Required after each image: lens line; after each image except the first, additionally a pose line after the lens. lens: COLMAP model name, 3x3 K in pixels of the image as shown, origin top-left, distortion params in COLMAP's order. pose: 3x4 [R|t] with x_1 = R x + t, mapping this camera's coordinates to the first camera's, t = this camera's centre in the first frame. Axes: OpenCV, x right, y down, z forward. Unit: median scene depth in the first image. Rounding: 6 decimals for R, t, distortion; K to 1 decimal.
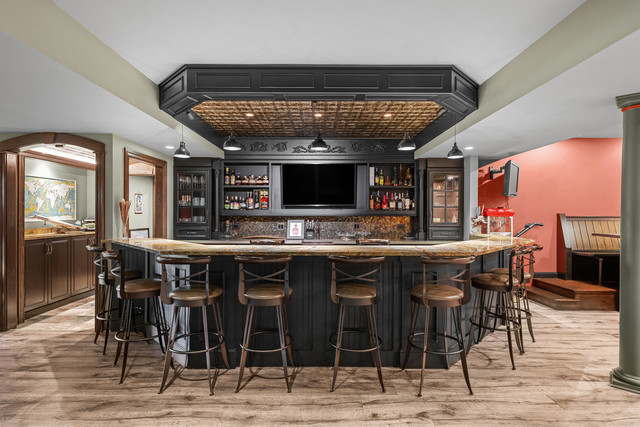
lens RADIAL K [[331.1, 0, 319.9], [0, 331.1, 214.5], [0, 0, 1]] dist [0.003796, 0.000461]
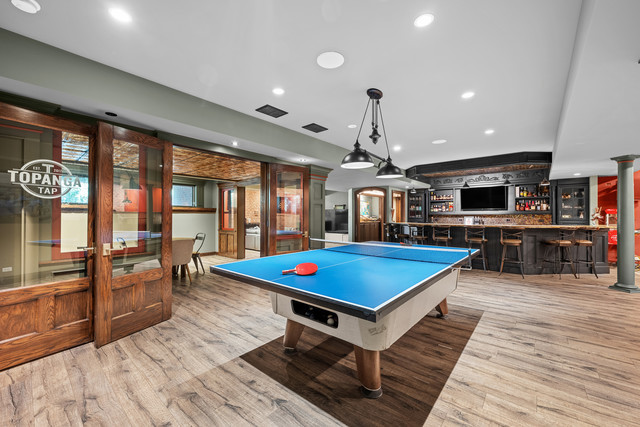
lens RADIAL K [[254.6, 0, 321.5], [0, 254.6, 215.7], [0, 0, 1]] dist [-0.002203, -0.000196]
pose [[0.762901, -0.001899, -0.646513, 0.236261], [-0.003836, 0.999965, -0.007464, 0.025331], [0.646504, 0.008174, 0.762867, -0.708175]]
